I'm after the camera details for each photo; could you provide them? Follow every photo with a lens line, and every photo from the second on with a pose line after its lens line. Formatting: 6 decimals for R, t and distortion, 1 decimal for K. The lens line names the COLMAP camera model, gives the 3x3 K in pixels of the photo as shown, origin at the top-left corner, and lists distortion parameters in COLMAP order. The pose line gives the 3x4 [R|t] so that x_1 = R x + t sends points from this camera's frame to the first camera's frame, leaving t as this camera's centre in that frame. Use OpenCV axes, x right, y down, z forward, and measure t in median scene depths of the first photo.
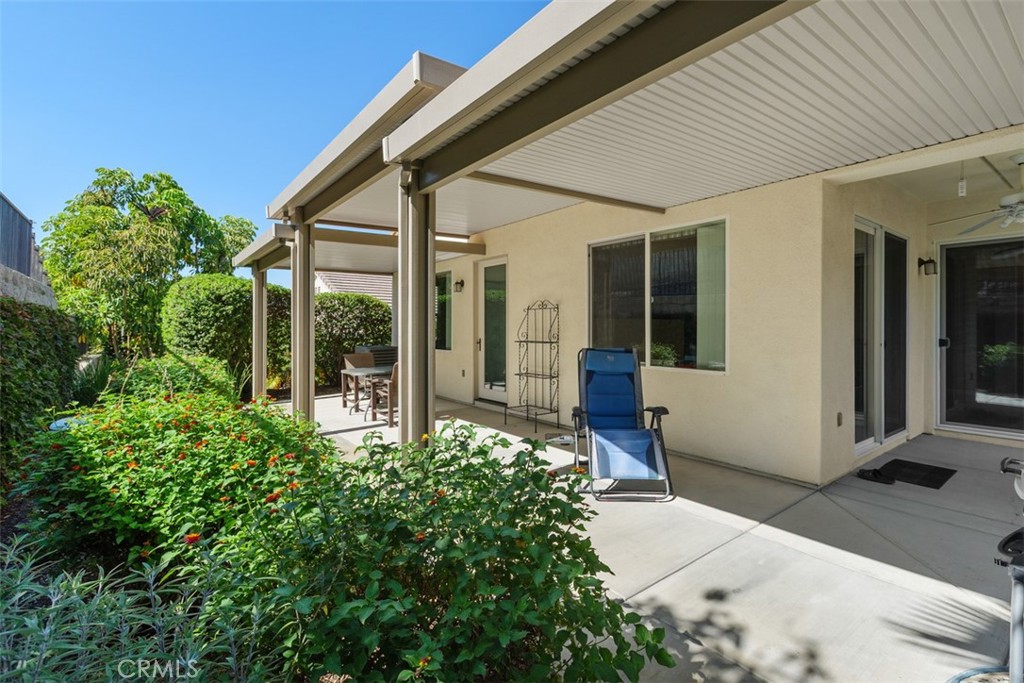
lens RADIAL K [[469.9, 0, 509.7], [0, 469.9, 321.6], [0, 0, 1]] dist [0.002957, 0.000010]
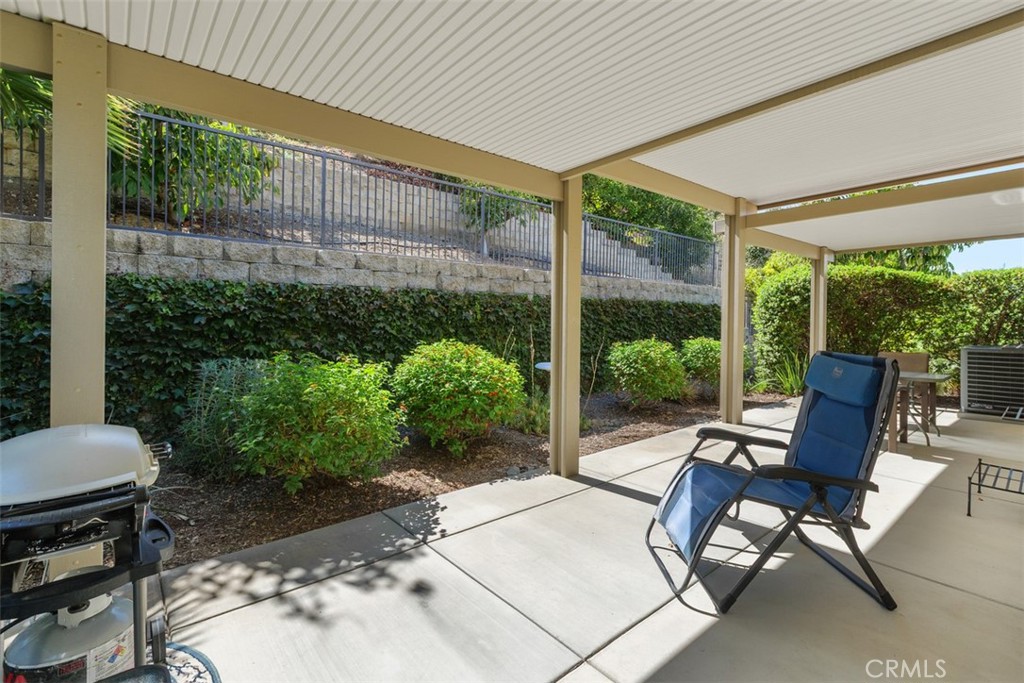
lens RADIAL K [[469.9, 0, 509.7], [0, 469.9, 321.6], [0, 0, 1]] dist [0.002957, 0.000010]
pose [[0.038798, 0.016437, -0.999112, 1.362859], [-0.004225, 0.999858, 0.016285, 0.027140], [0.999238, 0.003590, 0.038862, 1.123588]]
